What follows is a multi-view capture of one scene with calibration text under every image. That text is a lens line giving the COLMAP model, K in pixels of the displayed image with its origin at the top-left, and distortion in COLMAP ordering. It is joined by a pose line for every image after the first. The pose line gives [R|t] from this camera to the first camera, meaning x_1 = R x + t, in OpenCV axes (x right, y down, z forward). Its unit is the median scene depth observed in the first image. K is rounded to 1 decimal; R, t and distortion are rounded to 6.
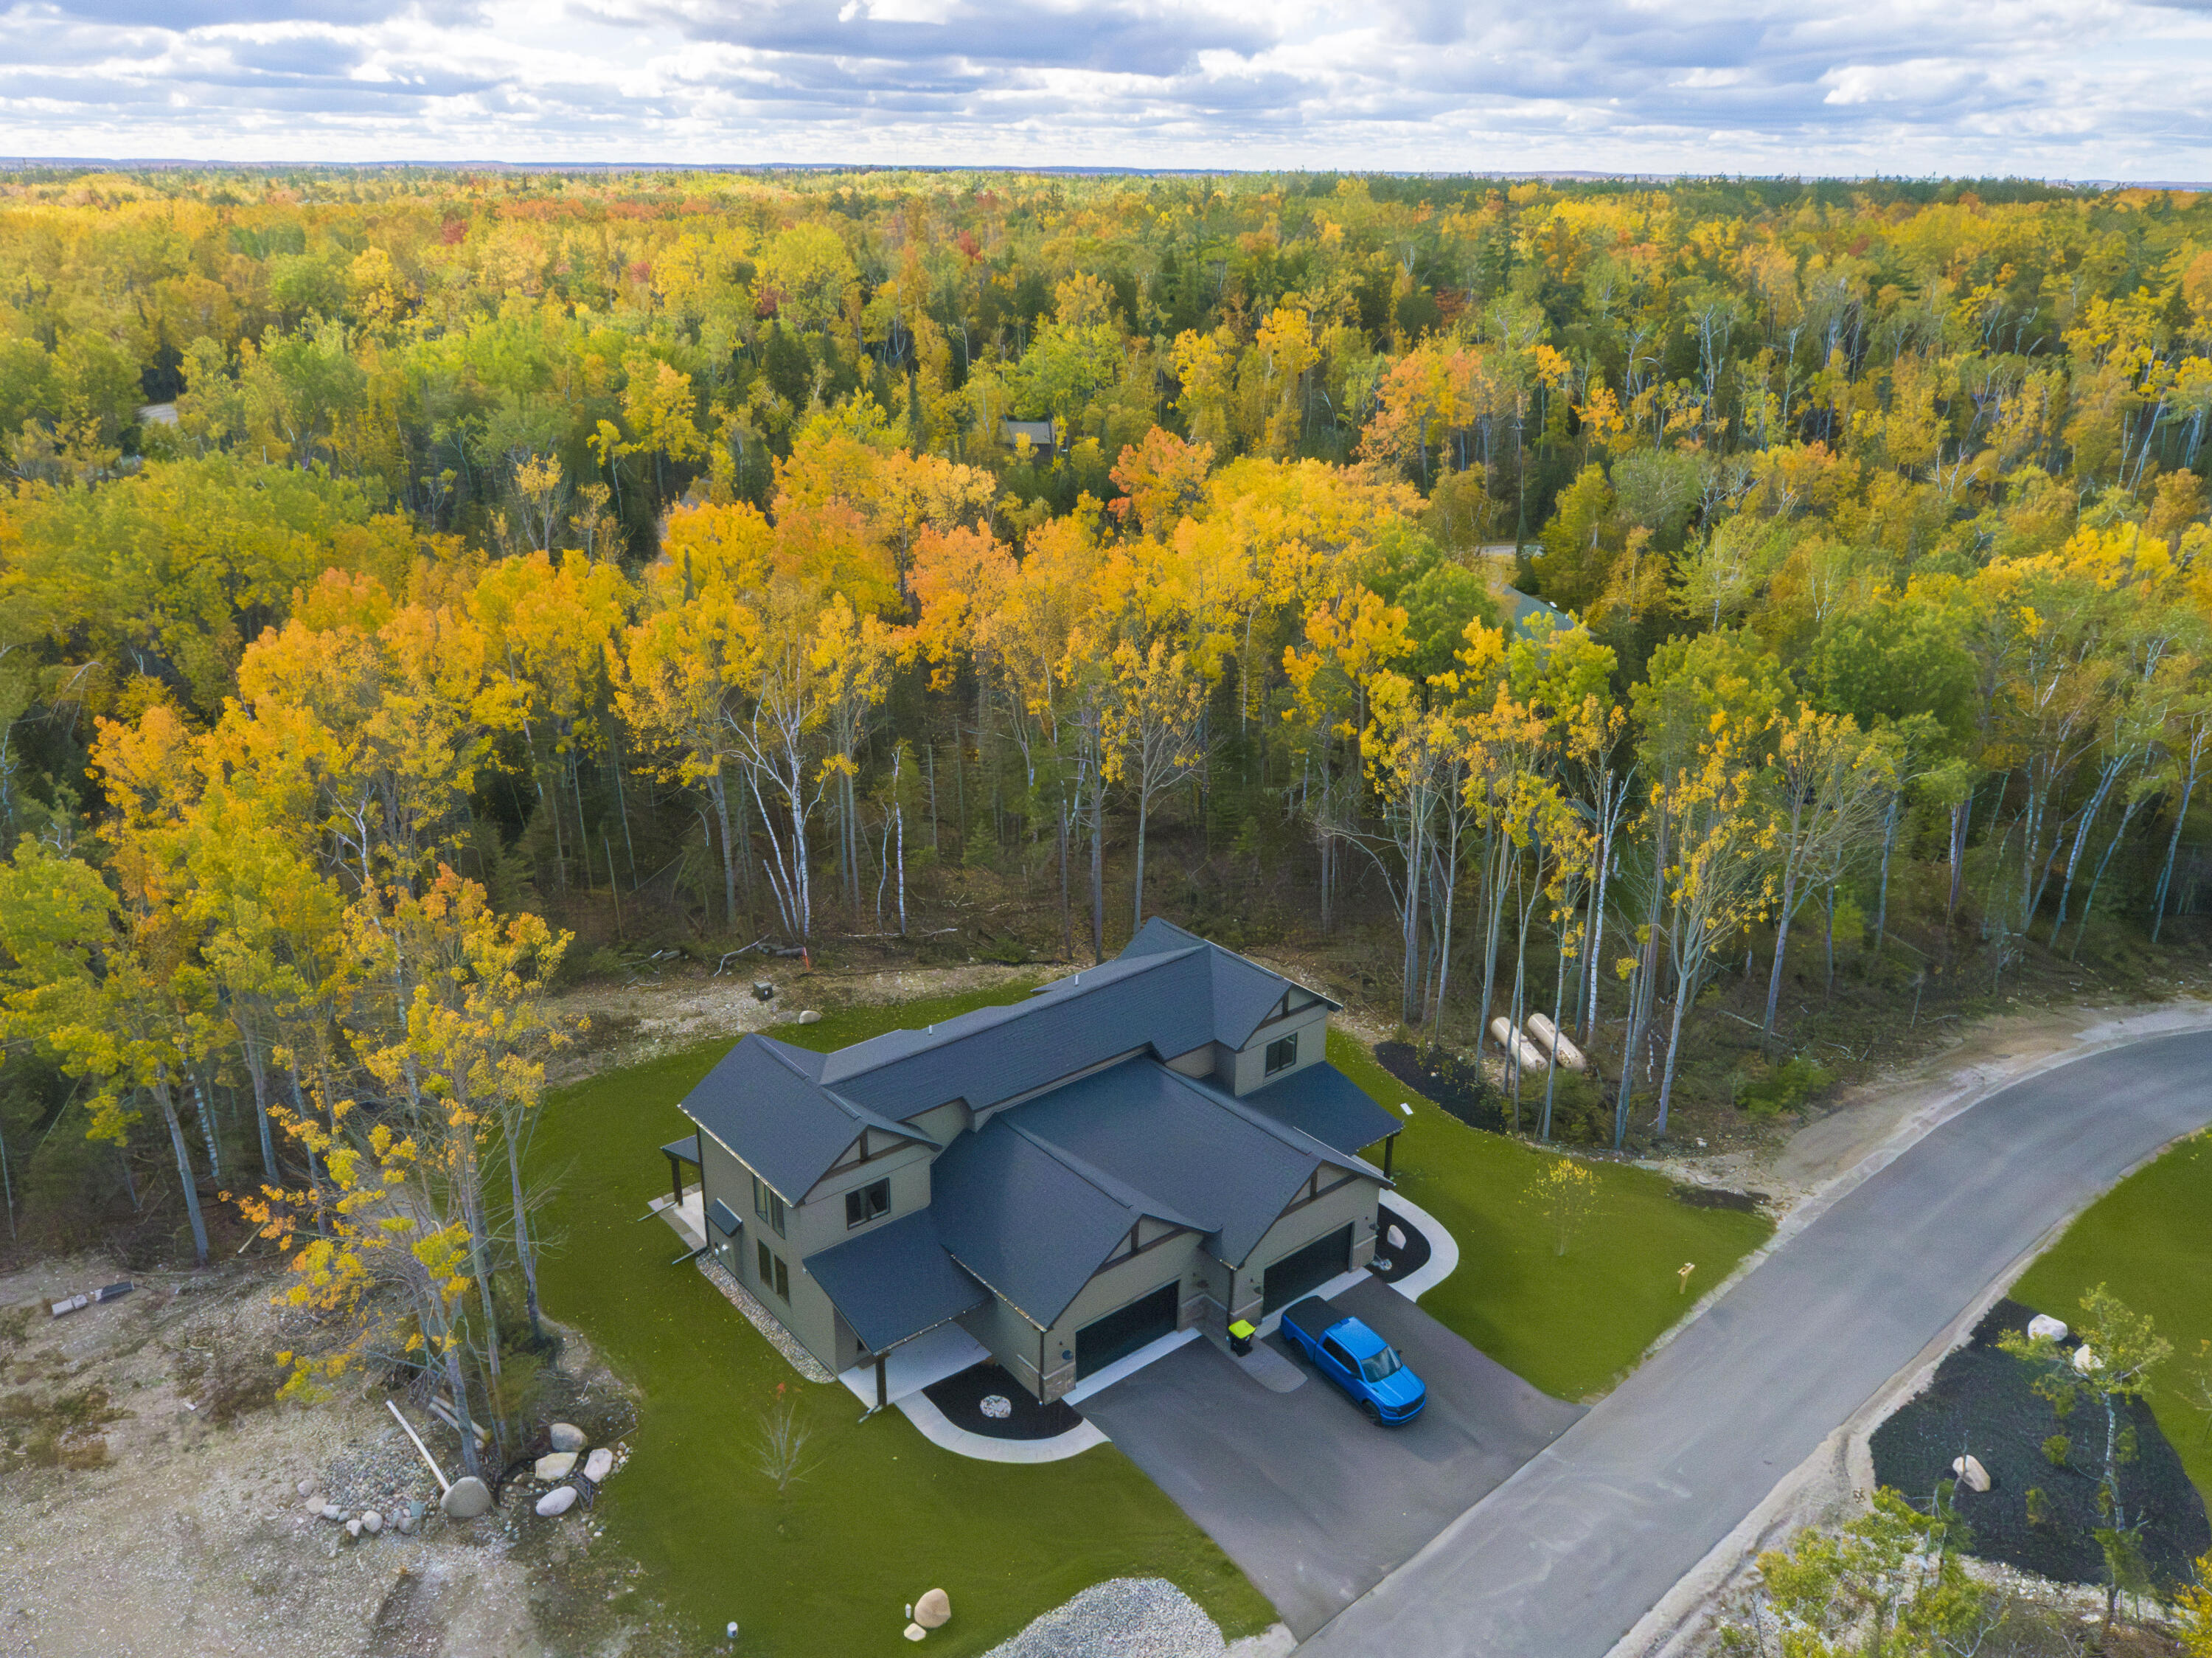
lens RADIAL K [[1684.2, 0, 1106.9], [0, 1684.2, 813.7], [0, 0, 1]] dist [-0.001931, 0.001367]
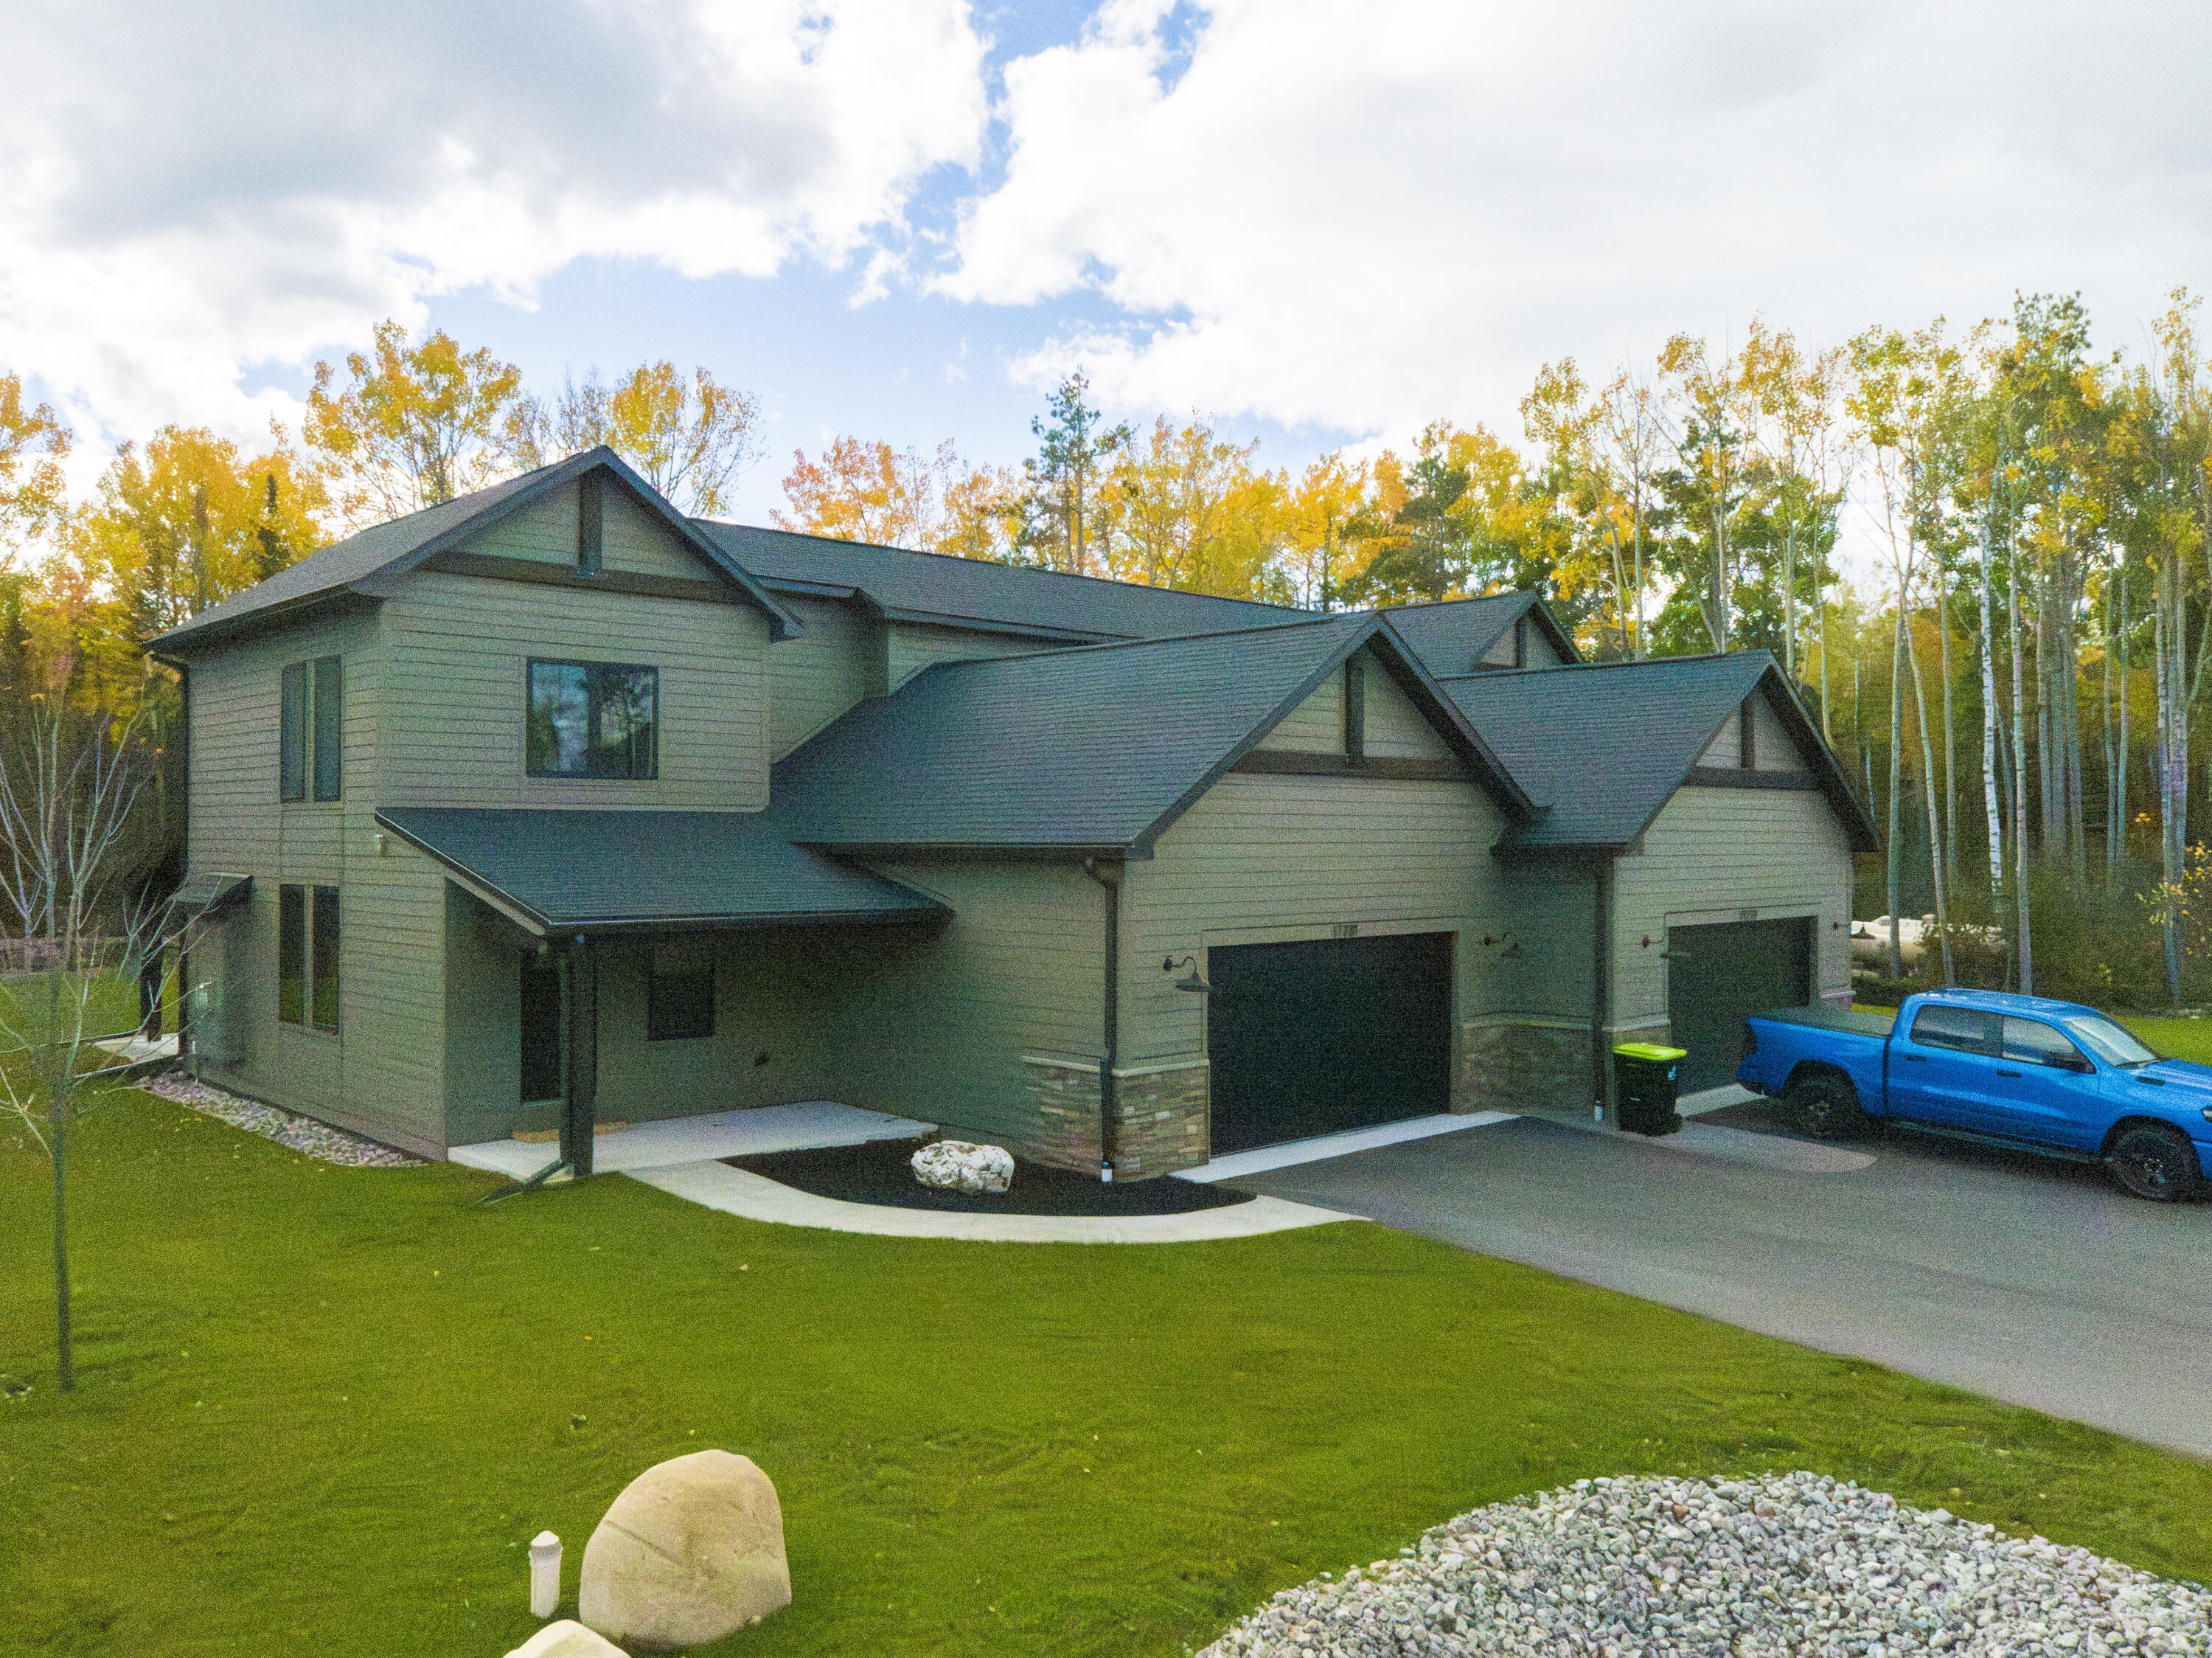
lens RADIAL K [[1676.1, 0, 1106.0], [0, 1676.1, 829.0], [0, 0, 1]] dist [-0.002169, -0.000898]
pose [[0.997006, -0.007801, 0.076925, -0.051951], [0.034759, 0.933918, -0.355795, 0.332335], [-0.069066, 0.357403, 0.931393, 0.576056]]
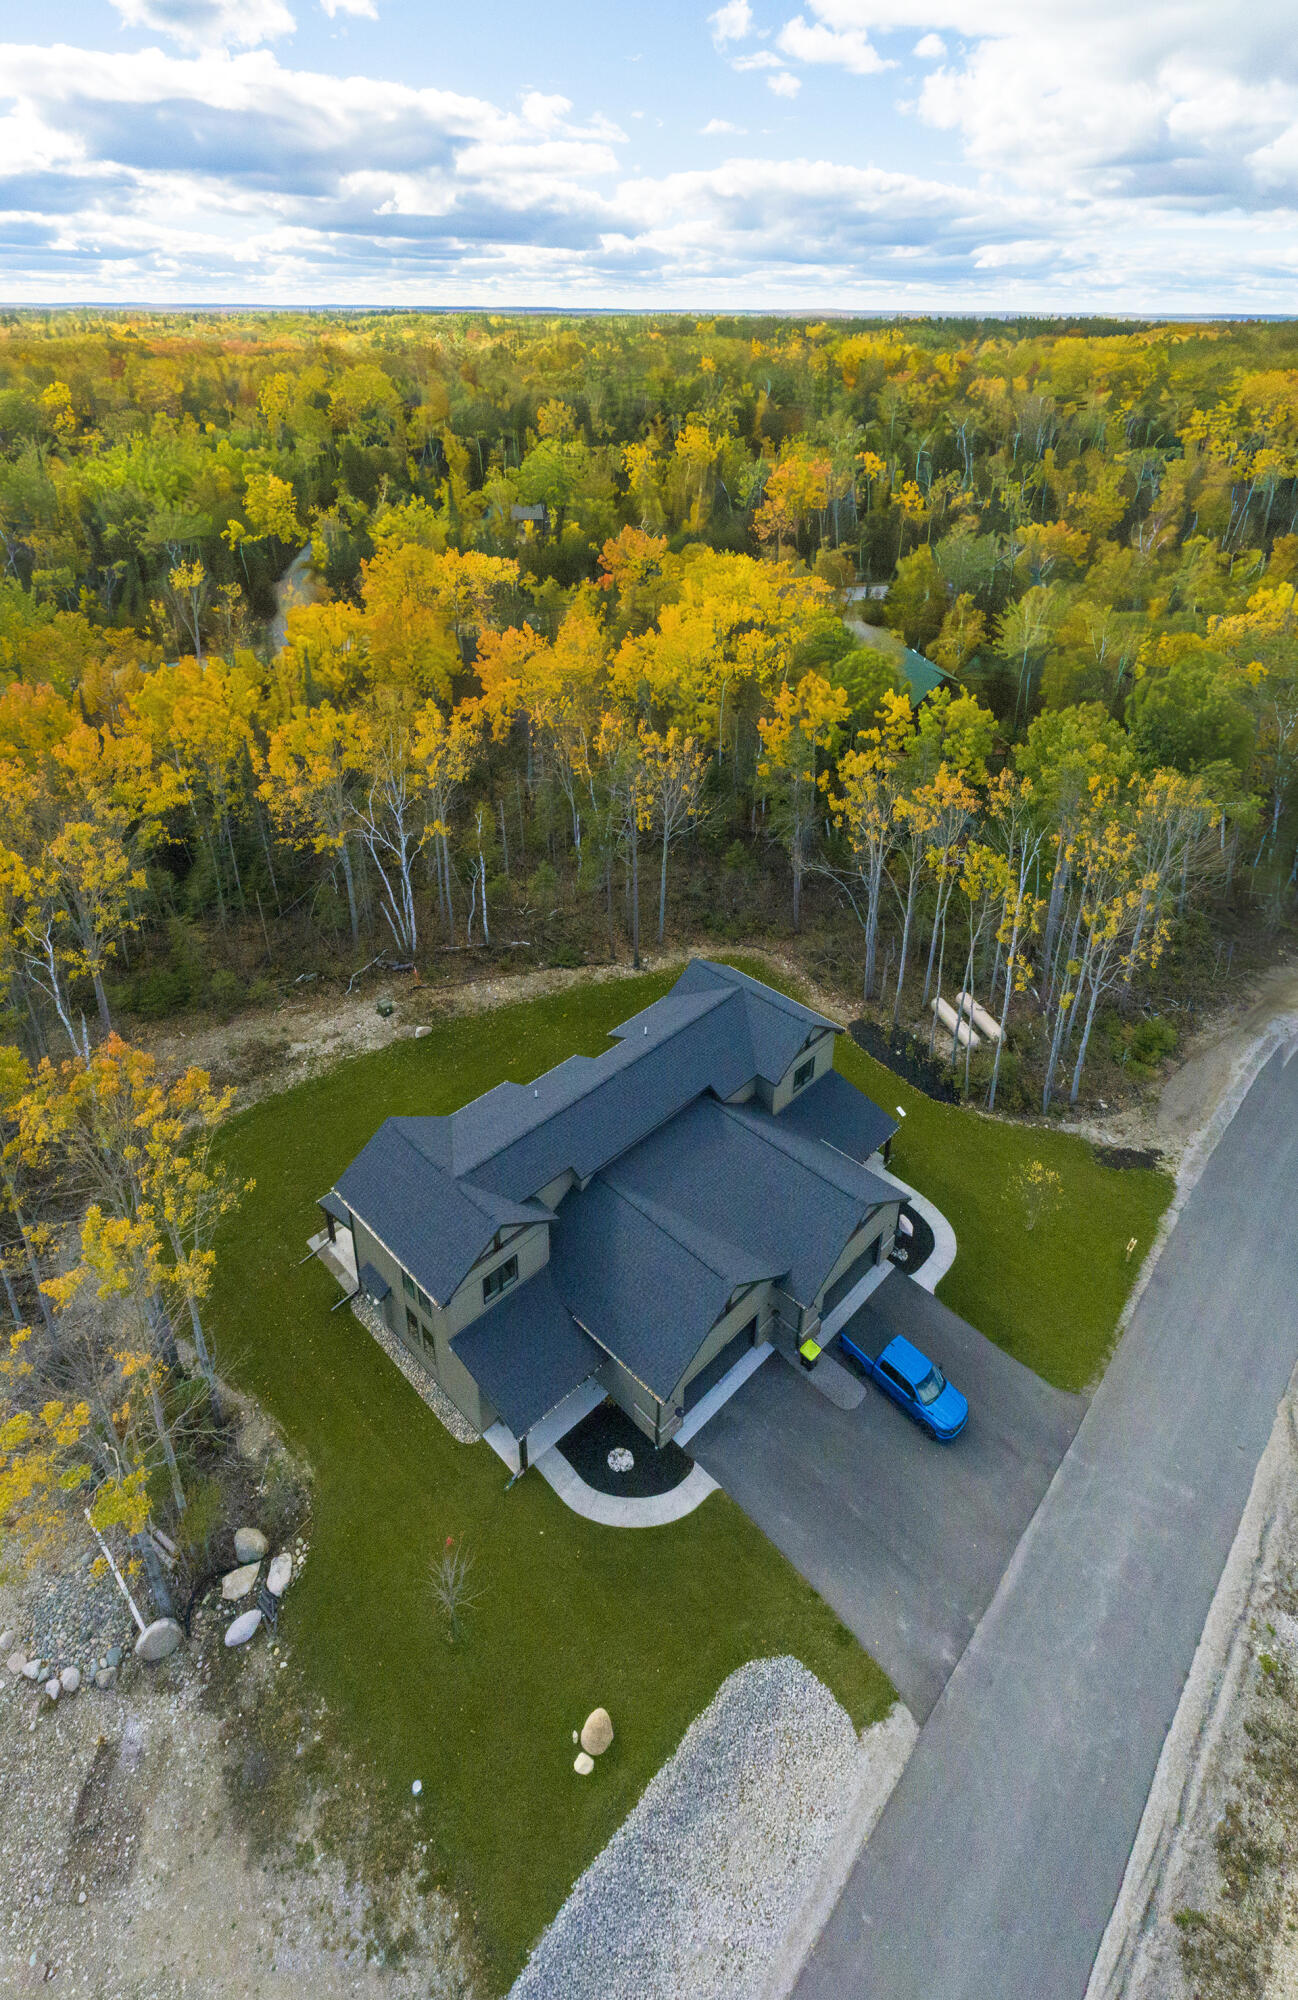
lens RADIAL K [[988.2, 0, 656.4], [0, 988.2, 792.2], [0, 0, 1]] dist [0.011245, -0.004817]
pose [[0.994859, -0.047833, 0.089261, -0.066705], [0.040269, 0.995593, 0.084689, -0.144838], [-0.092918, -0.080659, 0.992401, 0.280366]]
